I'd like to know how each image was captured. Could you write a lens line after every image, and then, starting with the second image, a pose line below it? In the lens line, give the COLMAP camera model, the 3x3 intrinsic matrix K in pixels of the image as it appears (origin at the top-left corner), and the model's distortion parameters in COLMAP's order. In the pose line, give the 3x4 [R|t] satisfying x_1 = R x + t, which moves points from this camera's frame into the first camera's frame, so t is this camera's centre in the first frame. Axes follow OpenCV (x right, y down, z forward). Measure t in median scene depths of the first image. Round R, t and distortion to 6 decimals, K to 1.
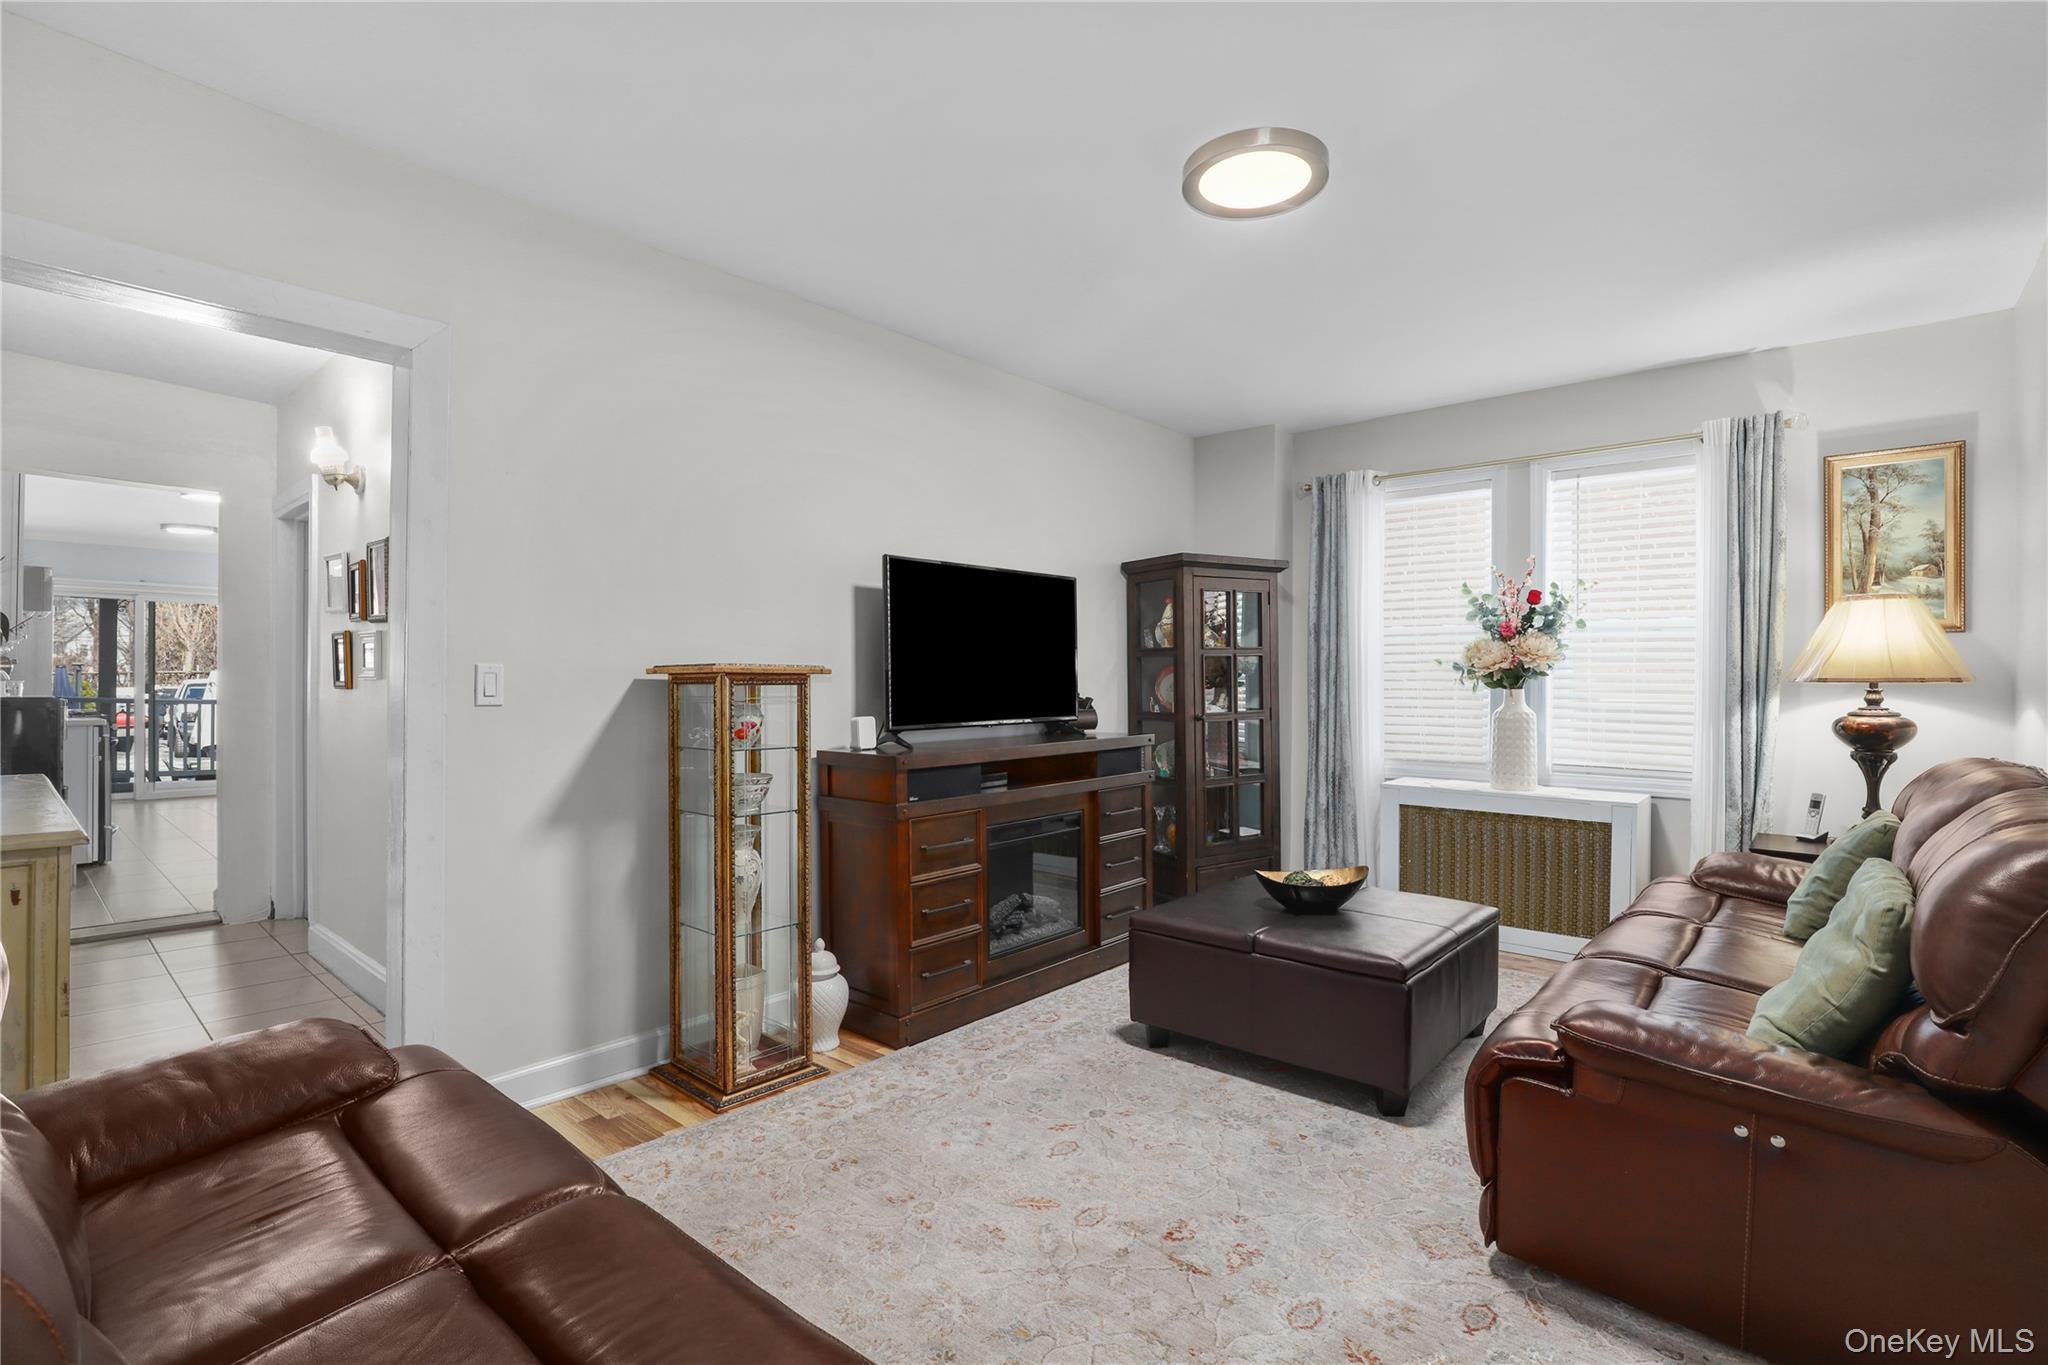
lens RADIAL K [[952.9, 0, 1025.9], [0, 952.9, 684.1], [0, 0, 1]] dist [-0.010685, 0.000997]
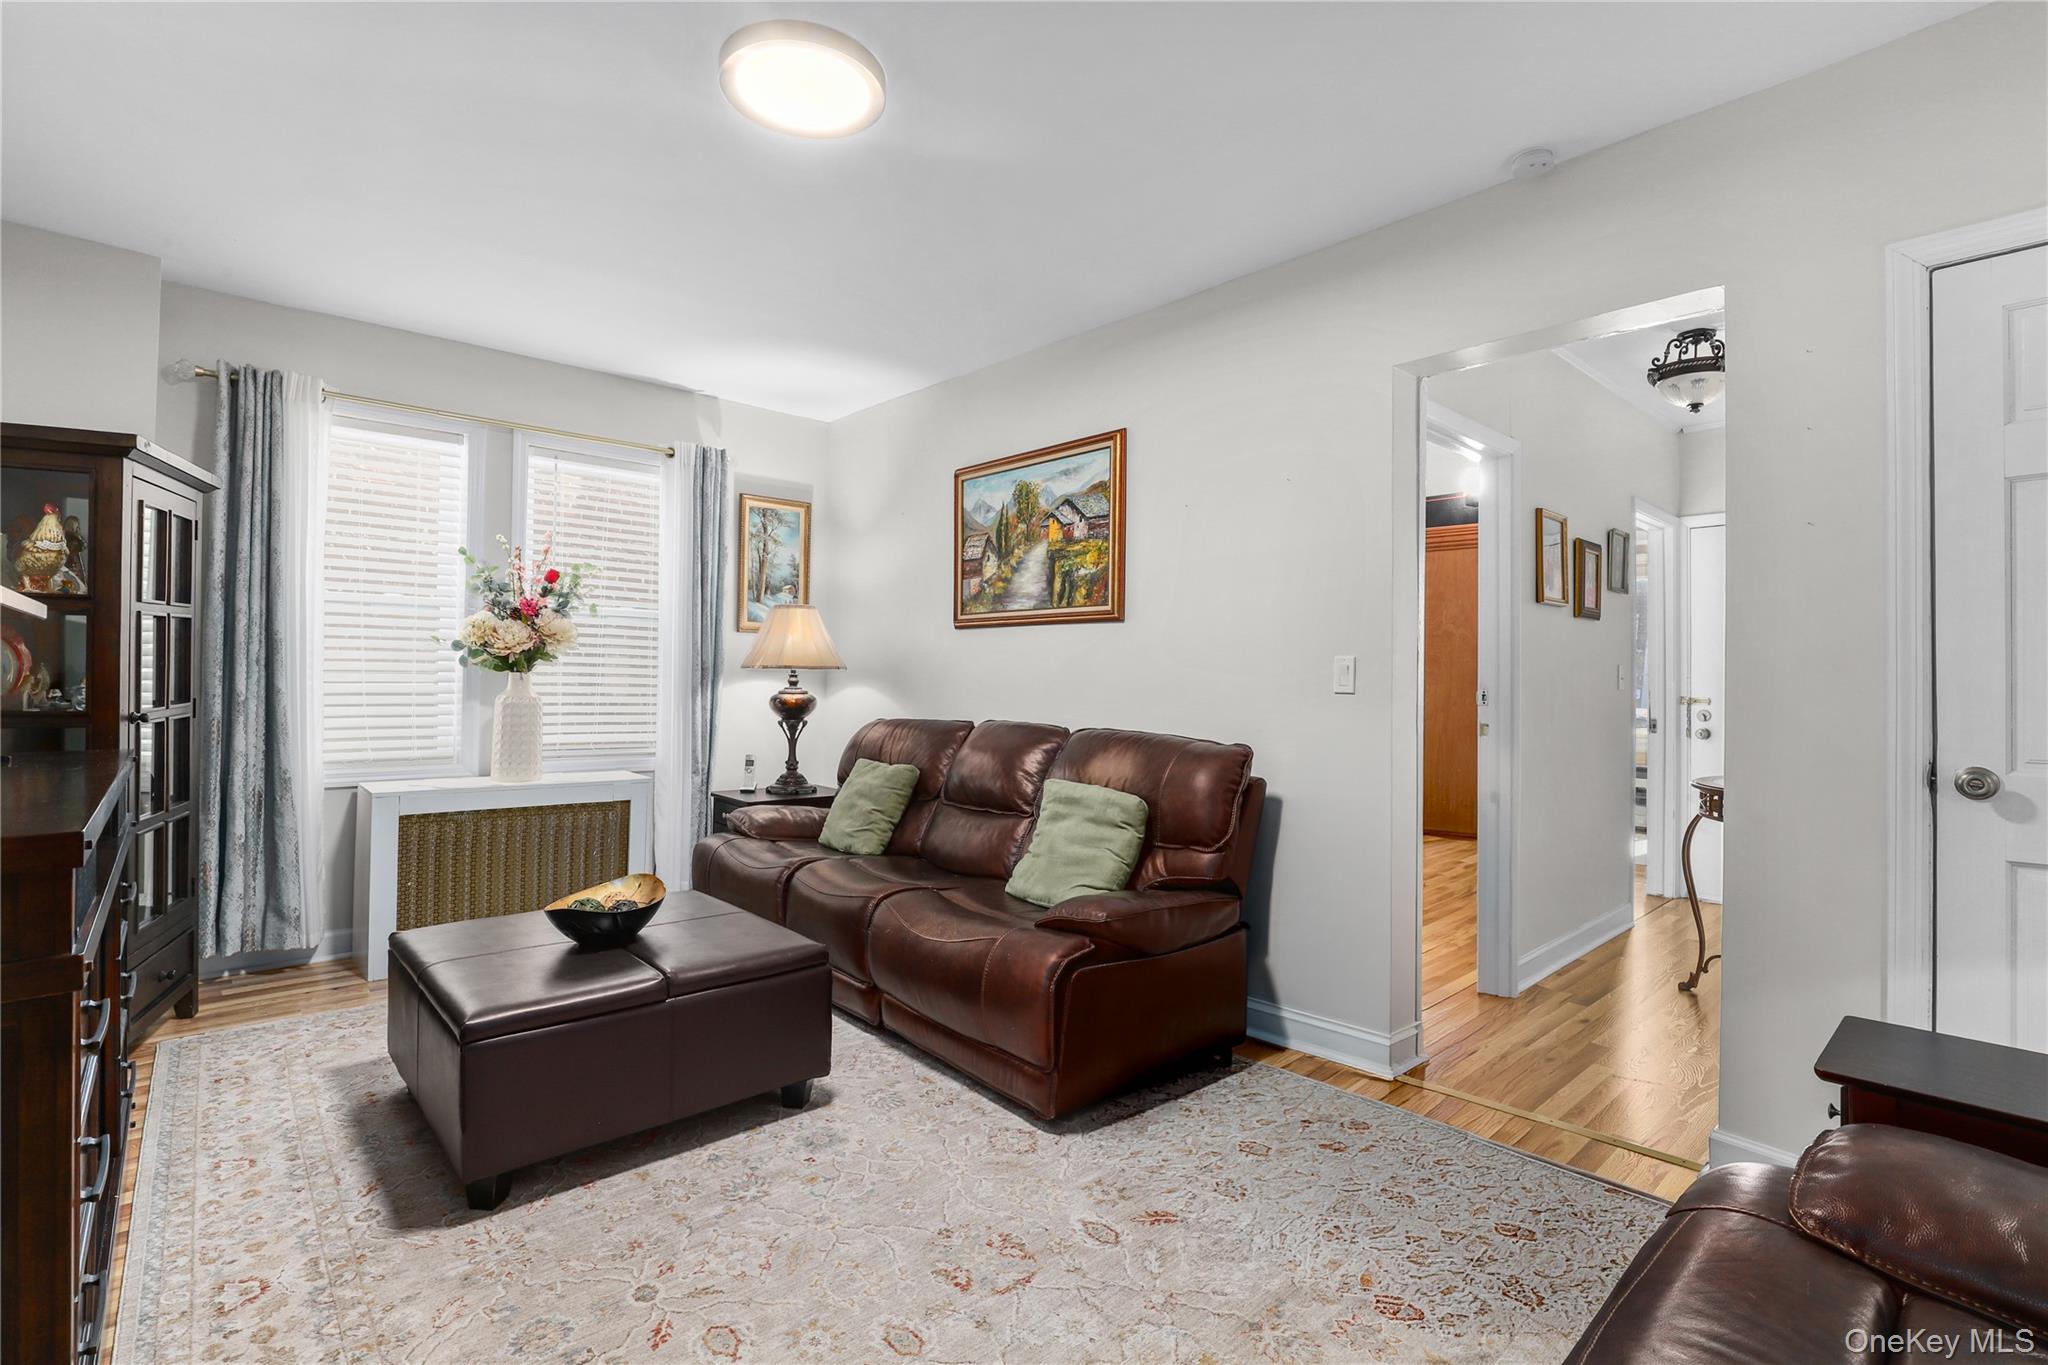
lens RADIAL K [[952.9, 0, 1027.2], [0, 952.9, 676.6], [0, 0, 1]] dist [-0.010685, 0.000997]
pose [[0.124709, 0.001262, 0.992193, -0.406681], [-0.009432, 0.999956, -0.000086, 0.005889], [-0.992148, -0.009347, 0.124716, 0.469059]]
